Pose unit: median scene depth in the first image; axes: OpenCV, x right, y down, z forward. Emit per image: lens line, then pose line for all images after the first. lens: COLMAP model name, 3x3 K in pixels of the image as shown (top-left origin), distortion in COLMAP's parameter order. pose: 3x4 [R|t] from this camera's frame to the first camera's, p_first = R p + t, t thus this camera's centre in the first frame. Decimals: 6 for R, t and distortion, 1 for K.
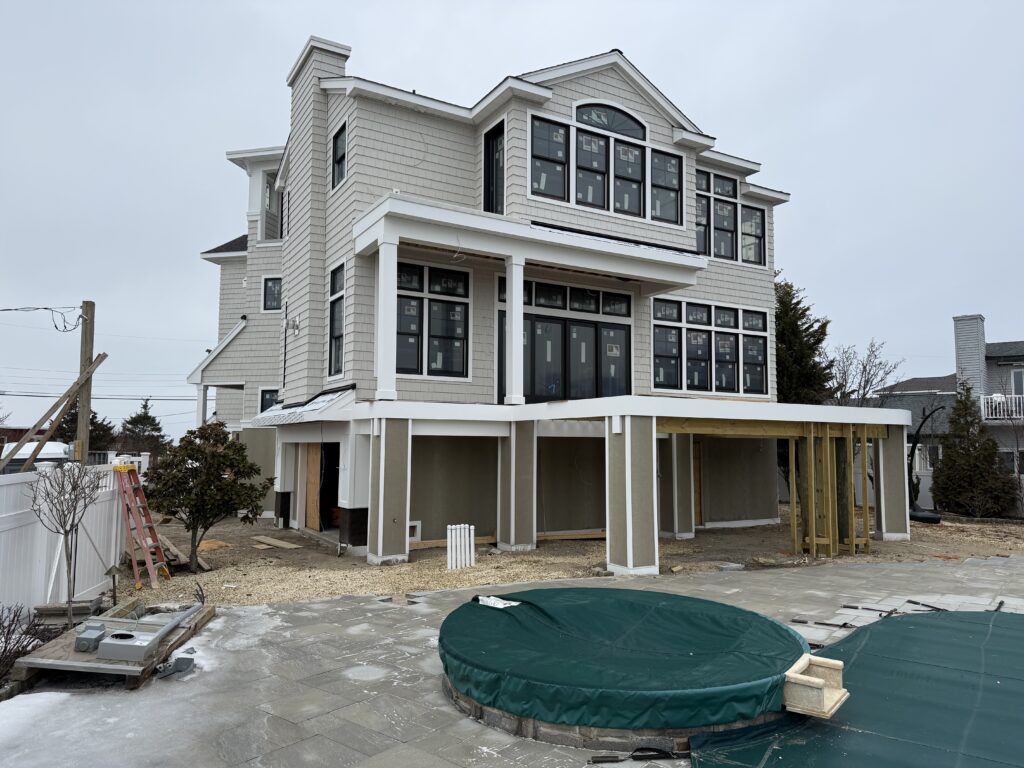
lens RADIAL K [[728.0, 0, 512.0], [0, 728.0, 384.0], [0, 0, 1]] dist [0.102502, -0.002292]
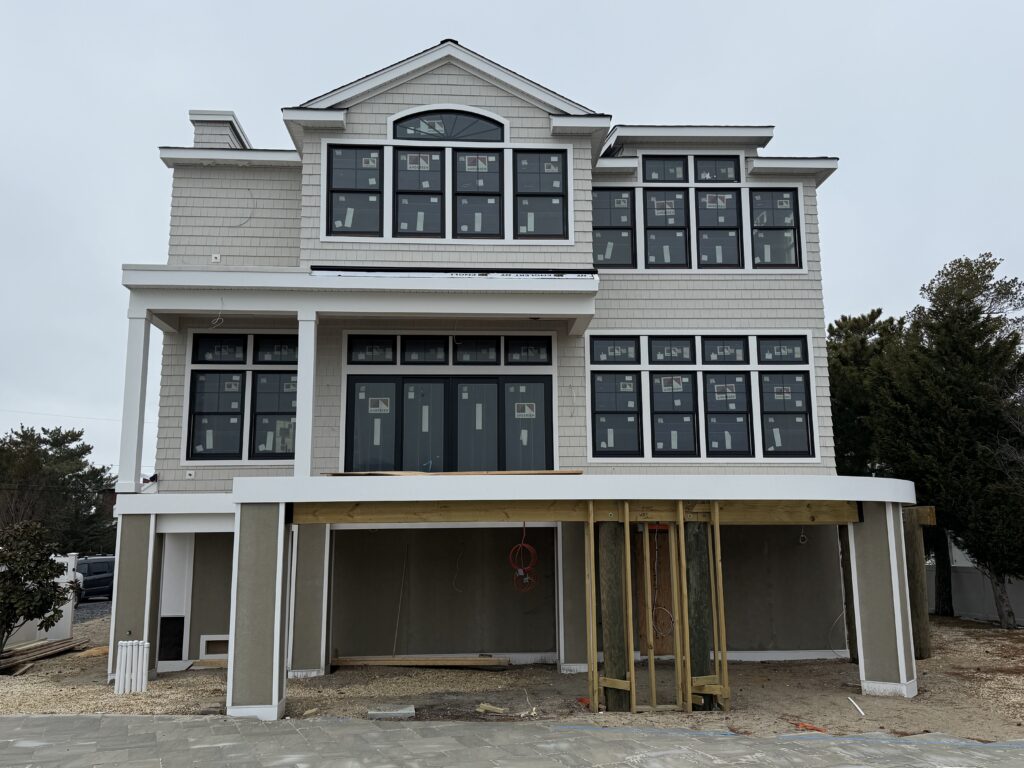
lens RADIAL K [[874.2, 0, 512.0], [0, 874.2, 384.0], [0, 0, 1]] dist [0.130281, 0.001311]
pose [[0.882082, -0.090866, -0.462249, 0.576937], [0.050645, 0.993826, -0.098717, 0.016510], [0.468365, 0.063666, 0.881238, 0.194471]]
